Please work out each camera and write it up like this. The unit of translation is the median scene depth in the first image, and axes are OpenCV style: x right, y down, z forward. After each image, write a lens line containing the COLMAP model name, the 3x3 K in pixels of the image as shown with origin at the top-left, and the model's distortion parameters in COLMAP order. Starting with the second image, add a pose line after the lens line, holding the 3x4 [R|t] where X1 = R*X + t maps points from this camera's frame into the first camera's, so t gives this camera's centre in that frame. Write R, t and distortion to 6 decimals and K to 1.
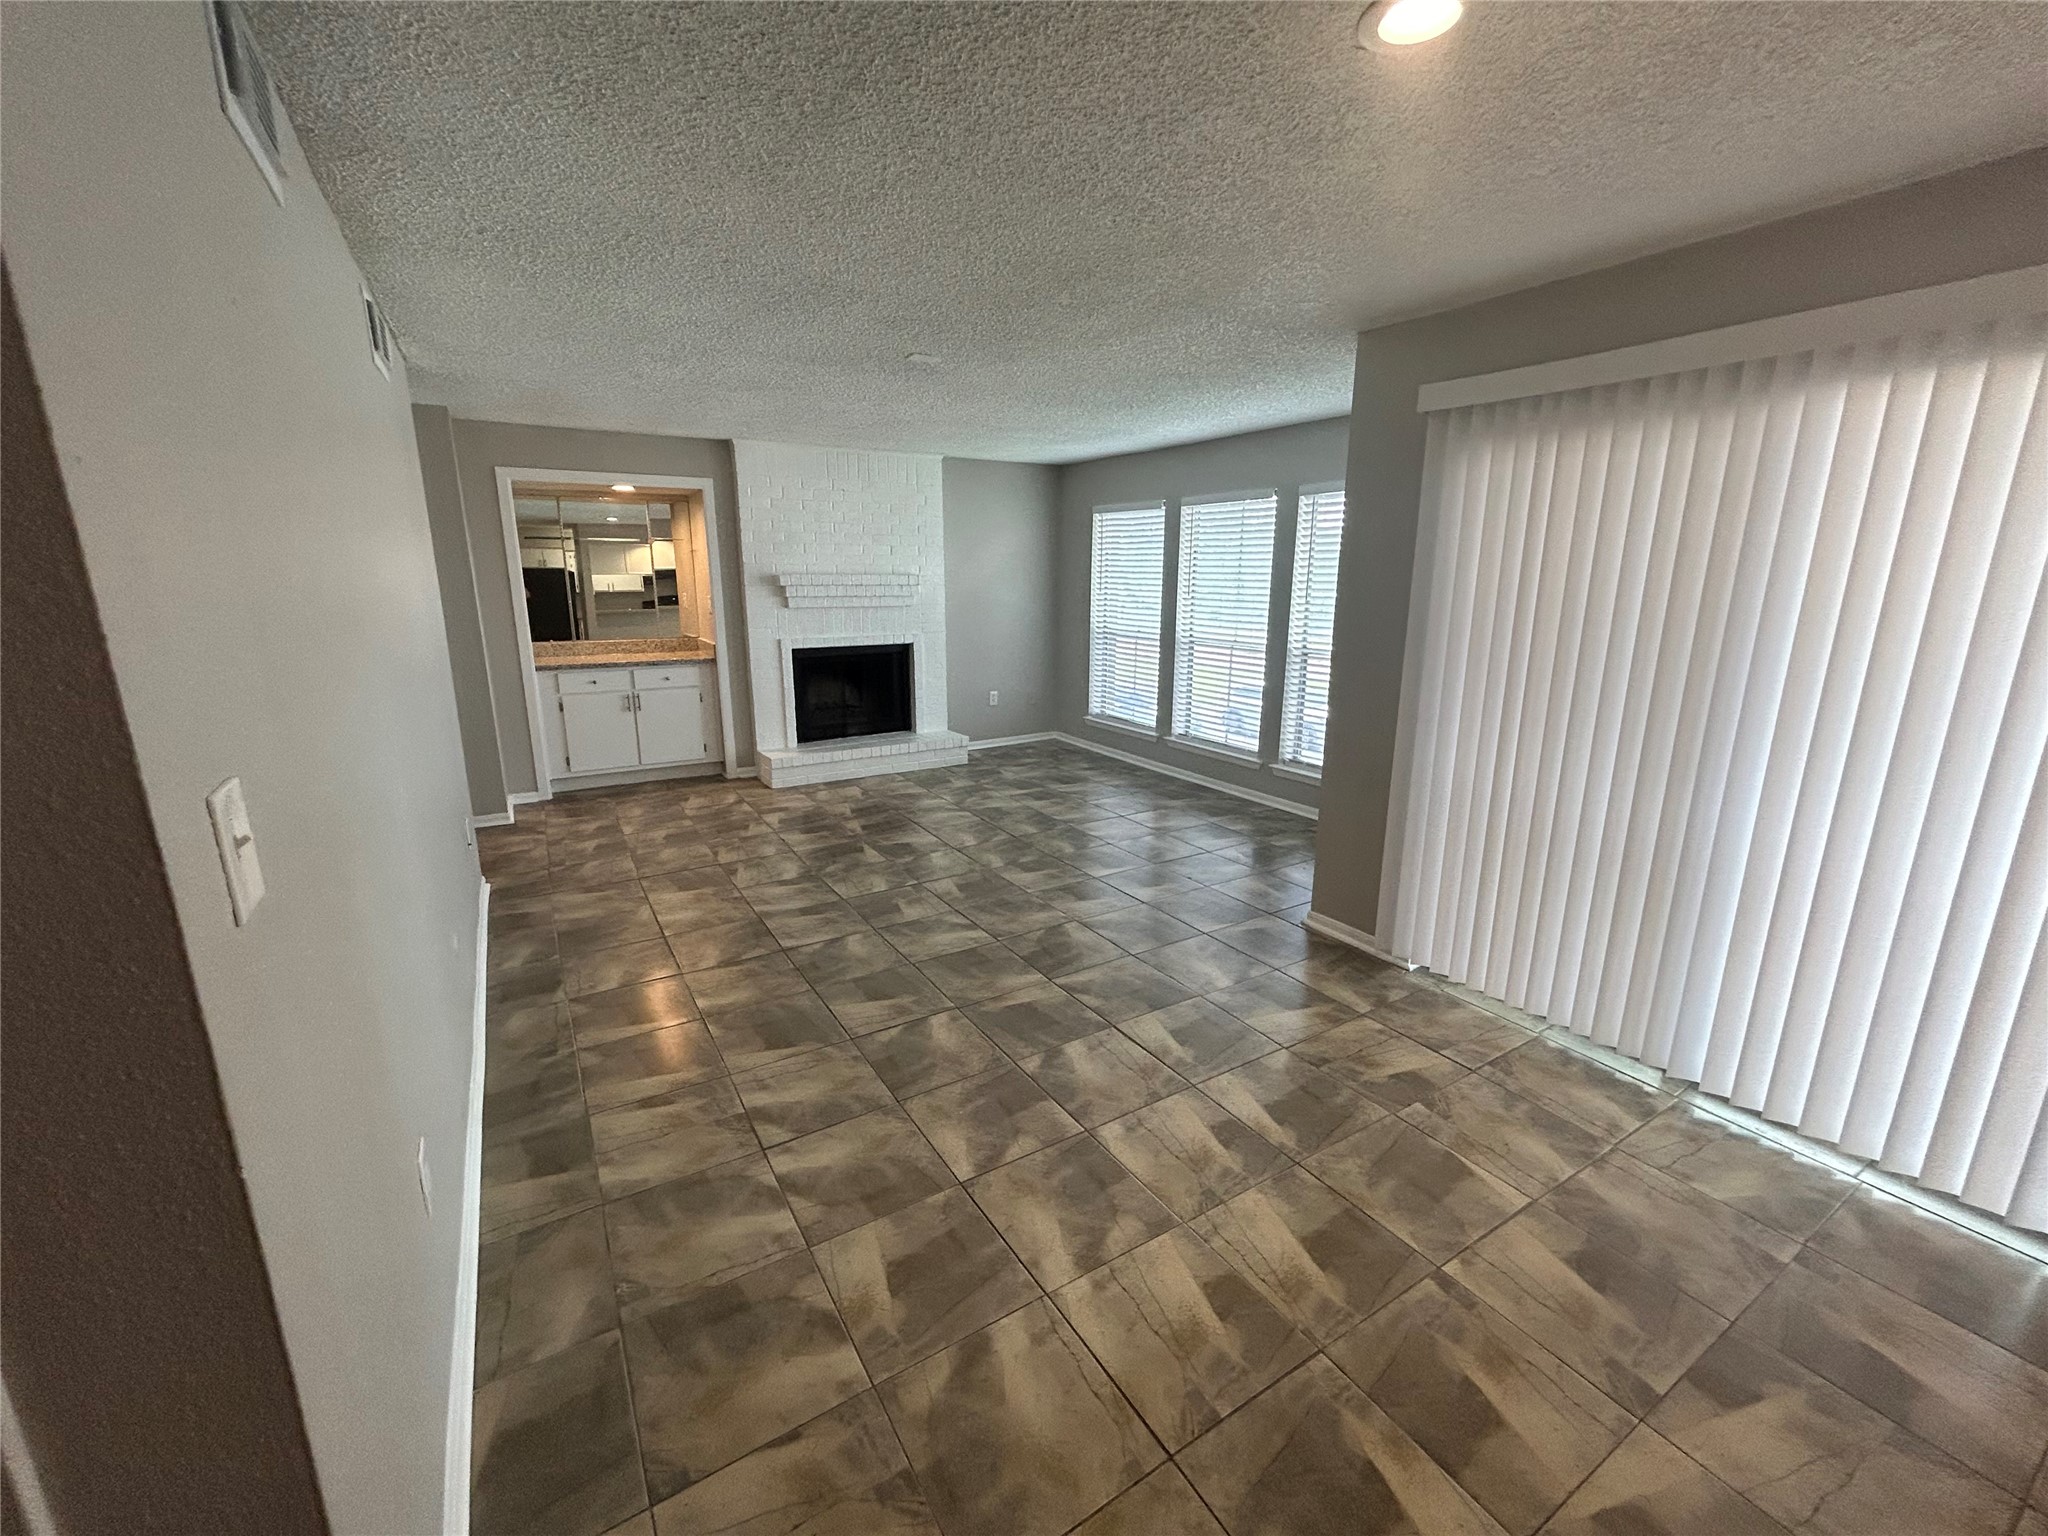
lens RADIAL K [[824.9, 0, 1023.8], [0, 824.9, 764.7], [0, 0, 1]] dist [-0.003101, 0.002142]
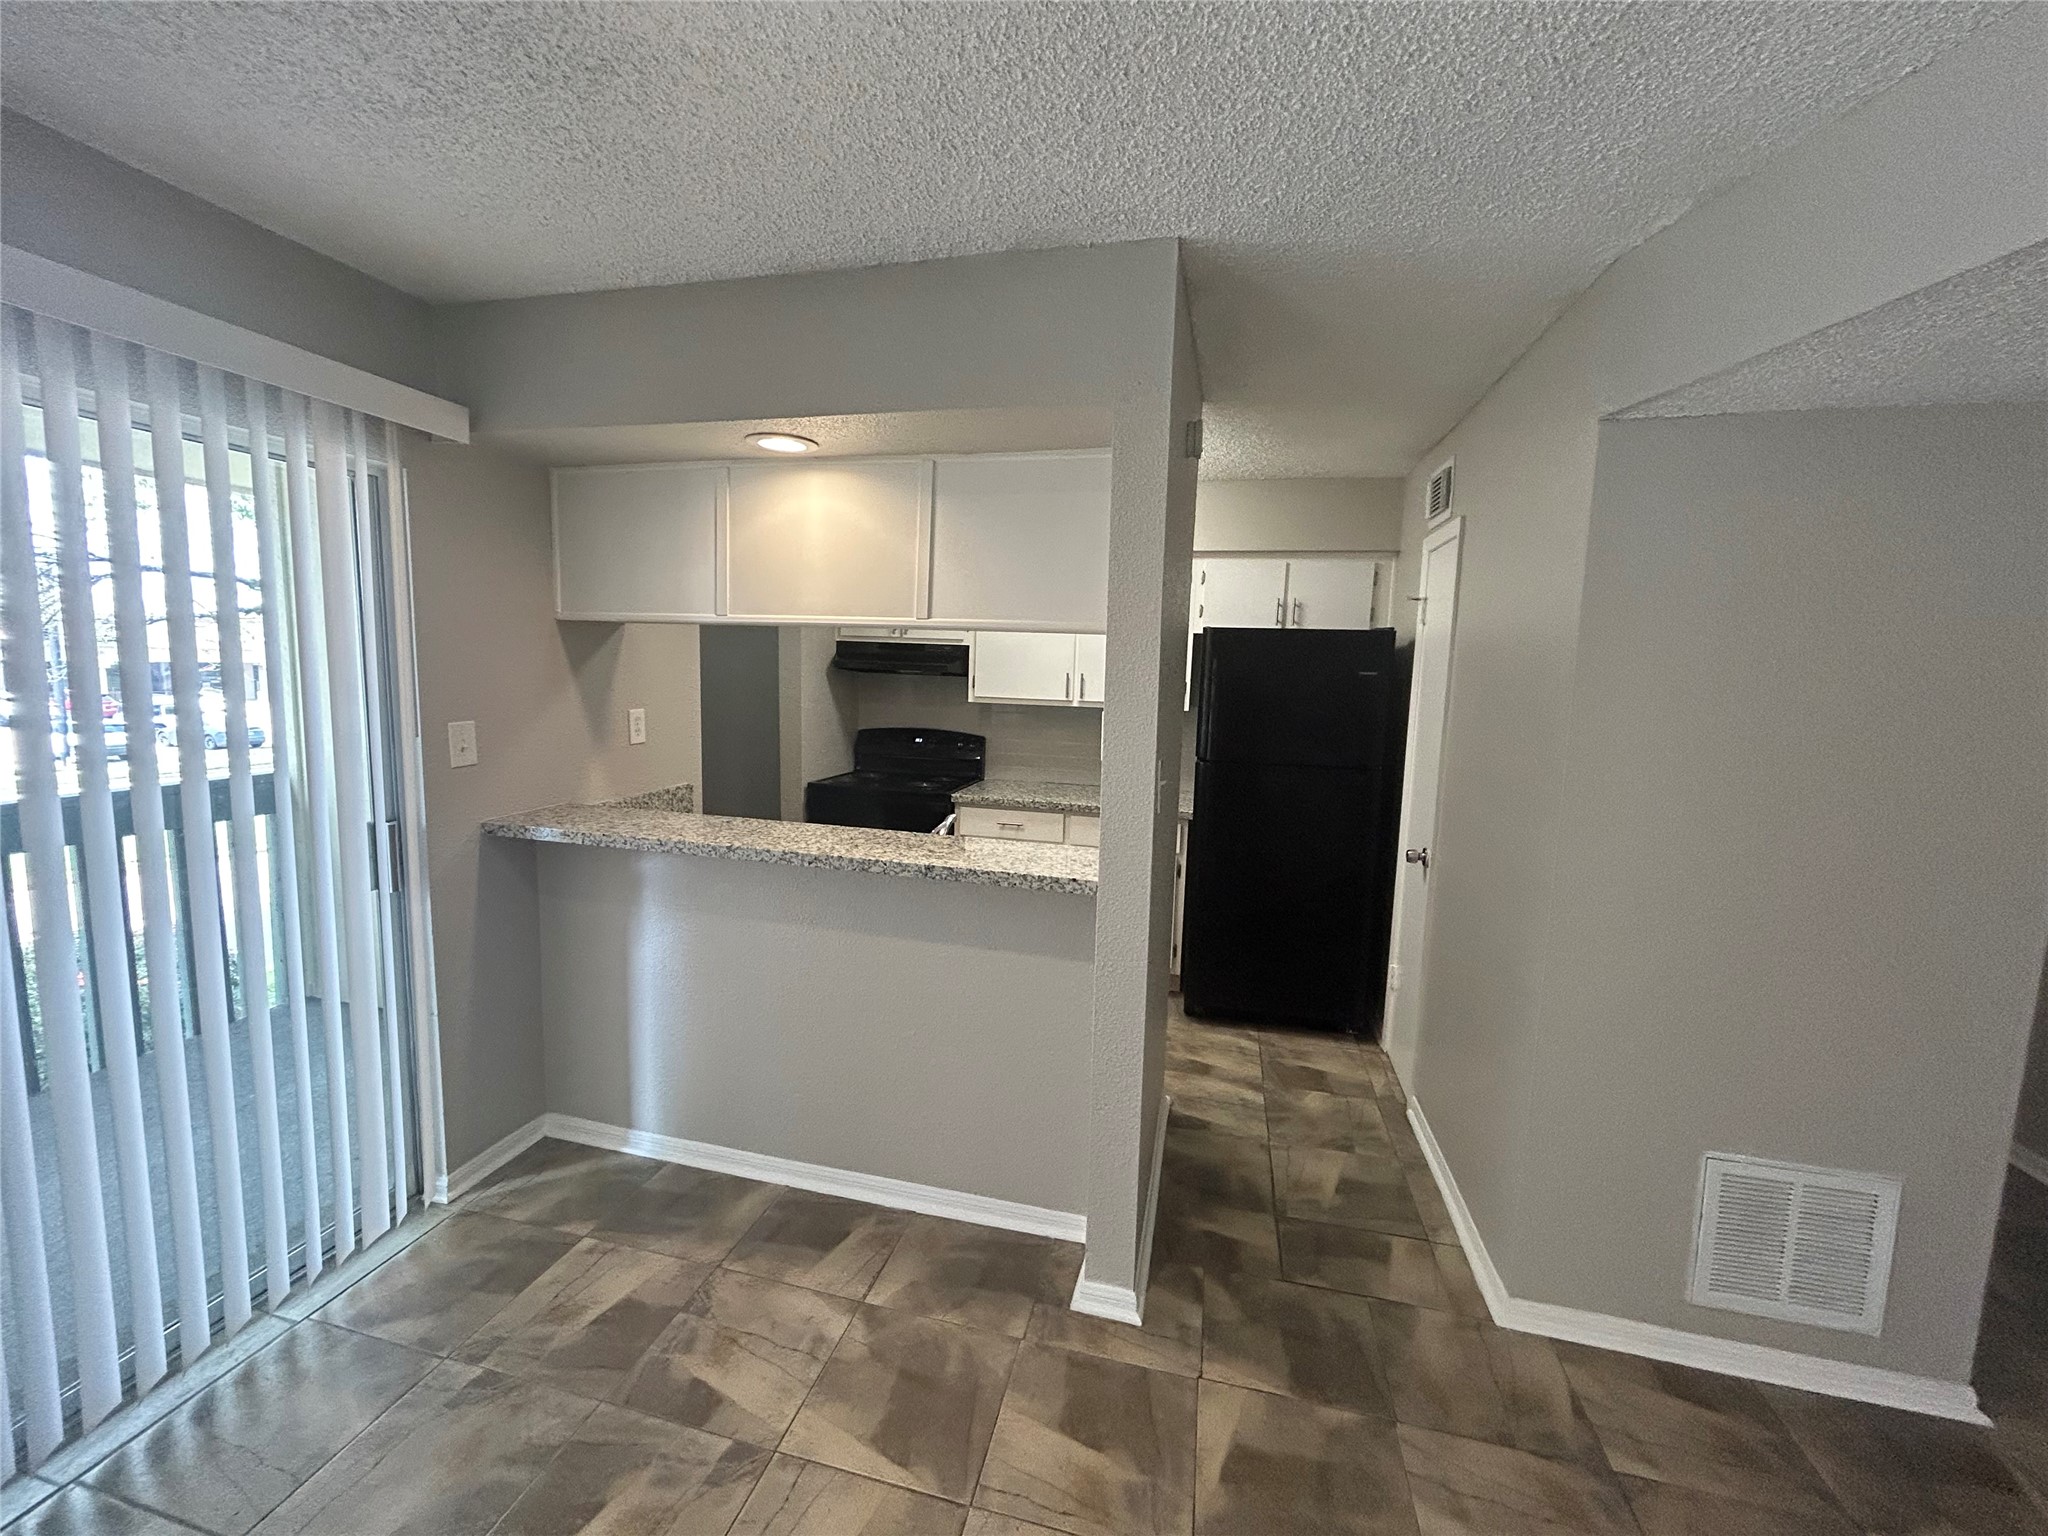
lens RADIAL K [[824.9, 0, 1019.1], [0, 824.9, 760.6], [0, 0, 1]] dist [-0.003101, 0.002142]
pose [[-0.706573, -0.105235, 0.699772, -0.087555], [0.130611, 0.952496, 0.275121, -0.227893], [-0.695482, 0.285791, -0.659263, 0.969520]]
